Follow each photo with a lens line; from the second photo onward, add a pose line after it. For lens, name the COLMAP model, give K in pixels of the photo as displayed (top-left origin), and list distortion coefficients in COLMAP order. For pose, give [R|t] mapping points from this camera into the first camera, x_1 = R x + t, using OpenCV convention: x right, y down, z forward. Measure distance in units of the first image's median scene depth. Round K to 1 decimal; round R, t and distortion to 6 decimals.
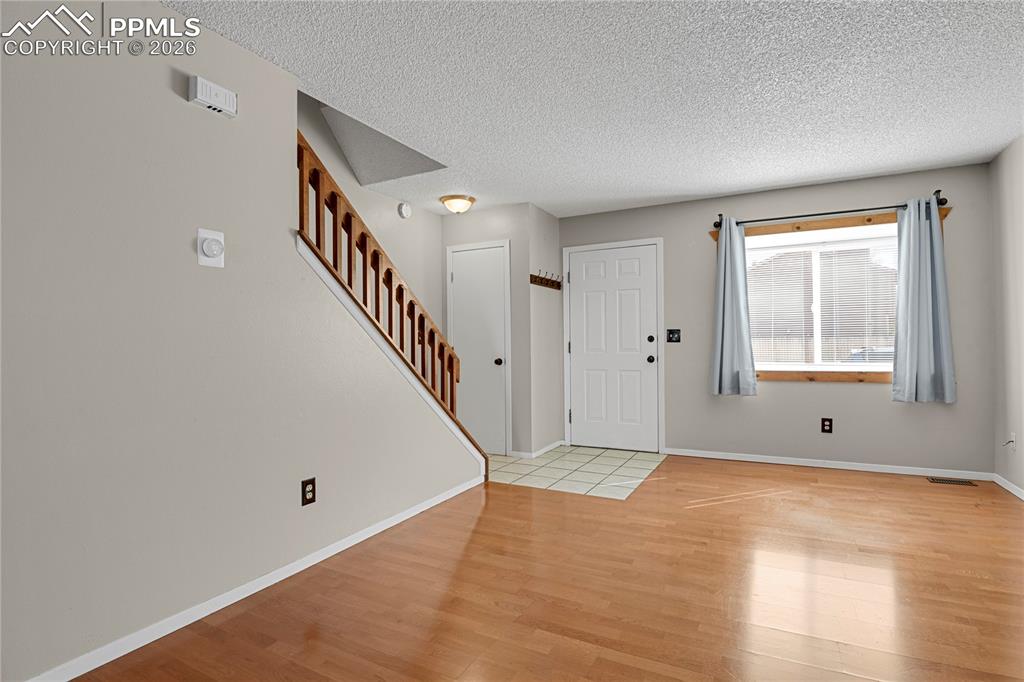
lens RADIAL K [[501.2, 0, 520.7], [0, 501.2, 346.4], [0, 0, 1]] dist [-0.019862, -0.006061]
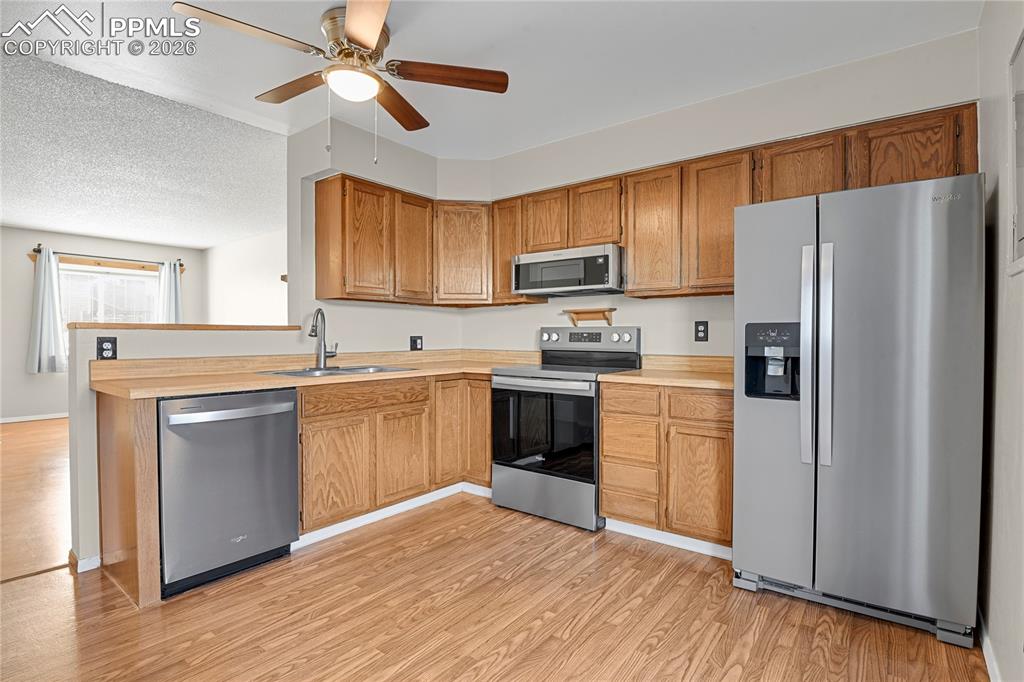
lens RADIAL K [[501.2, 0, 513.2], [0, 501.2, 344.4], [0, 0, 1]] dist [-0.019862, -0.006061]
pose [[0.176651, -0.003909, 0.984266, -0.720475], [-0.002796, 0.999986, 0.004473, 0.005830], [-0.984270, -0.003542, 0.176637, -0.548038]]
